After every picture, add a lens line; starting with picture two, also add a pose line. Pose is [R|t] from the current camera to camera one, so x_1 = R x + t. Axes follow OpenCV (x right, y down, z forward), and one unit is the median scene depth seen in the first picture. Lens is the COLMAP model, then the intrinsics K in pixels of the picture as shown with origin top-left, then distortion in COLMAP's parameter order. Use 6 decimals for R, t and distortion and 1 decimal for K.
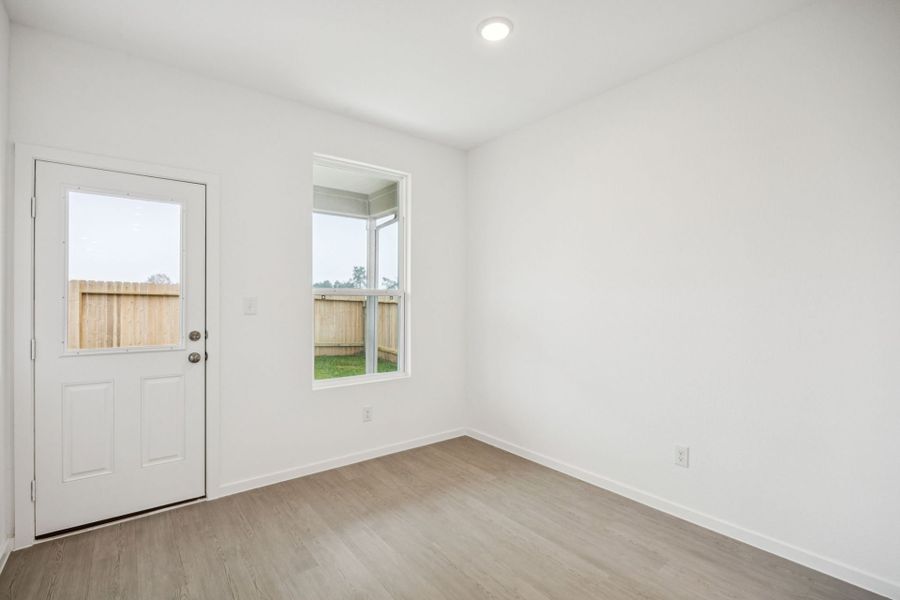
lens RADIAL K [[401.3, 0, 442.7], [0, 401.3, 301.7], [0, 0, 1]] dist [-0.000605, -0.000786]
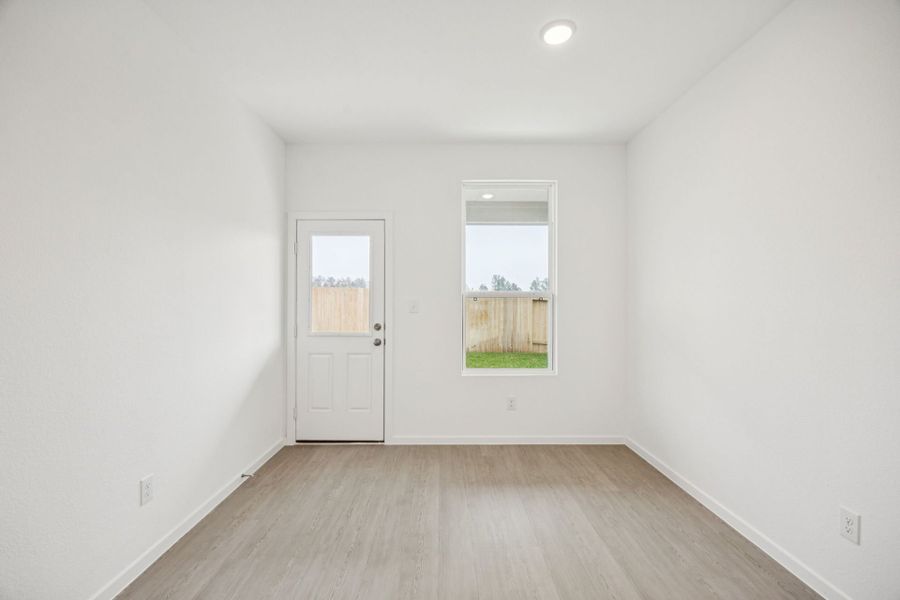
lens RADIAL K [[371.9, 0, 431.9], [0, 371.9, 300.4], [0, 0, 1]] dist [0.000010, -0.000380]
pose [[0.812024, -0.000801, -0.583623, 0.310248], [-0.001017, 0.999996, -0.002787, -0.005404], [0.583623, 0.002857, 0.812020, 0.037936]]
